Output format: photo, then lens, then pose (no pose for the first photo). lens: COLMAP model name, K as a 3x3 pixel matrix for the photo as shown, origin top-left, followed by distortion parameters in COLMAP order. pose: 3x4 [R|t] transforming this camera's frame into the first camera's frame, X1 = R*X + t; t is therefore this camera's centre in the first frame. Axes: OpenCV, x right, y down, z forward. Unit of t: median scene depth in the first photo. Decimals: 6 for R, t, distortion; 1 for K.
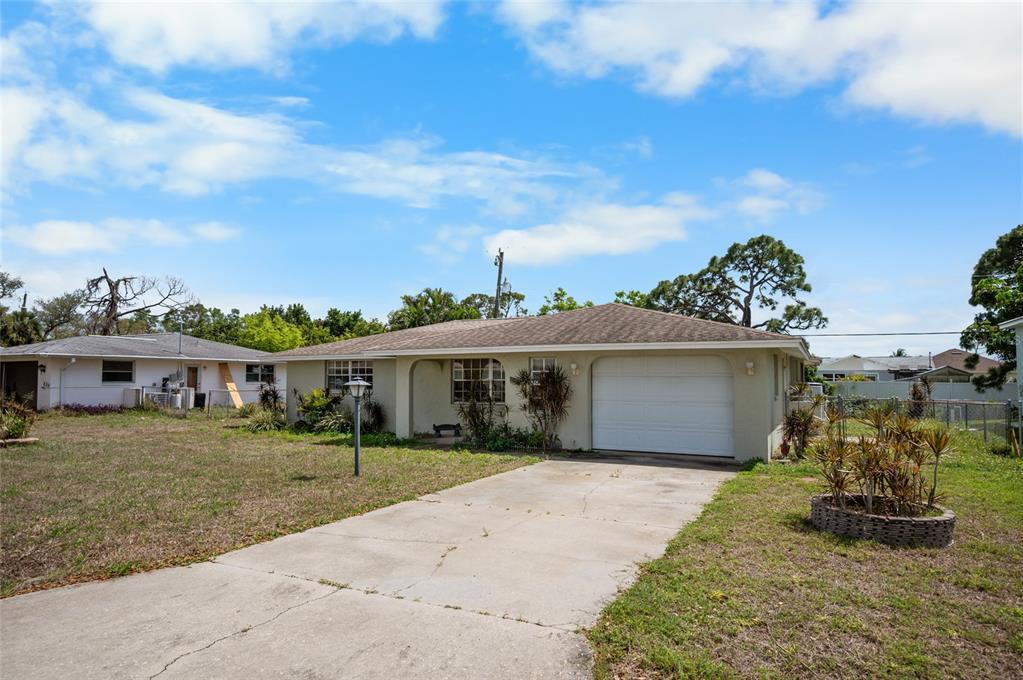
lens RADIAL K [[606.9, 0, 511.5], [0, 606.9, 340.0], [0, 0, 1]] dist [-0.044648, -0.000587]
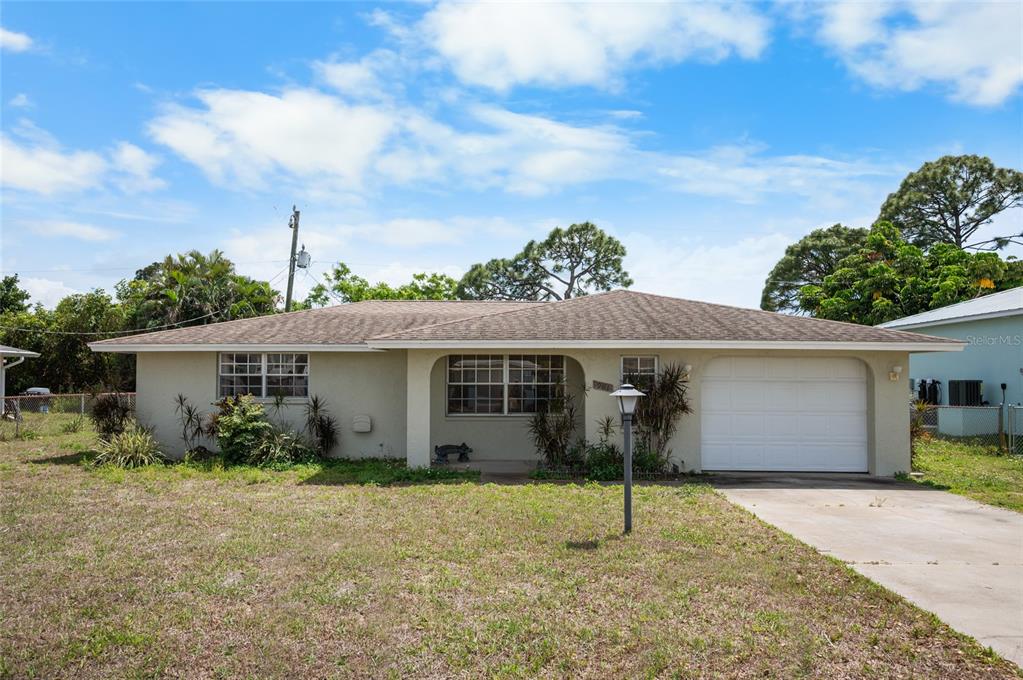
lens RADIAL K [[718.3, 0, 511.5], [0, 718.3, 340.0], [0, 0, 1]] dist [-0.003595, -0.002537]
pose [[0.897426, 0.027573, 0.440303, -0.164498], [-0.032456, 0.999467, 0.003561, 0.003420], [-0.439970, -0.017486, 0.897842, 0.080401]]
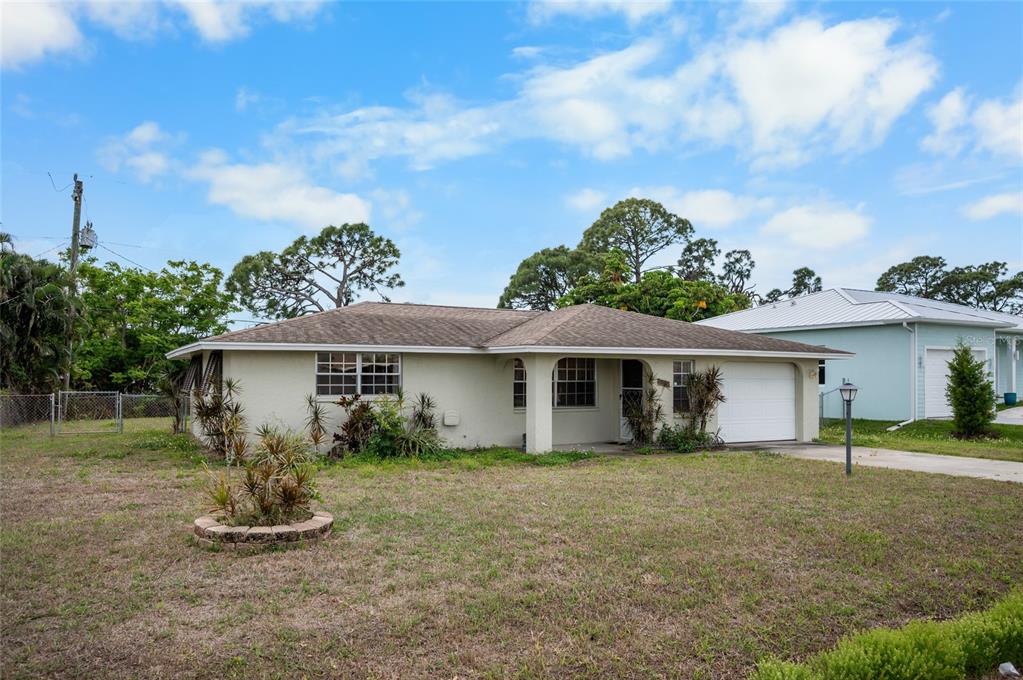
lens RADIAL K [[718.3, 0, 511.5], [0, 718.3, 340.0], [0, 0, 1]] dist [-0.003595, -0.002537]
pose [[0.573287, 0.042658, 0.818243, -0.369535], [-0.055766, 0.998360, -0.012977, 0.008811], [-0.817455, -0.038190, 0.574725, 0.175274]]
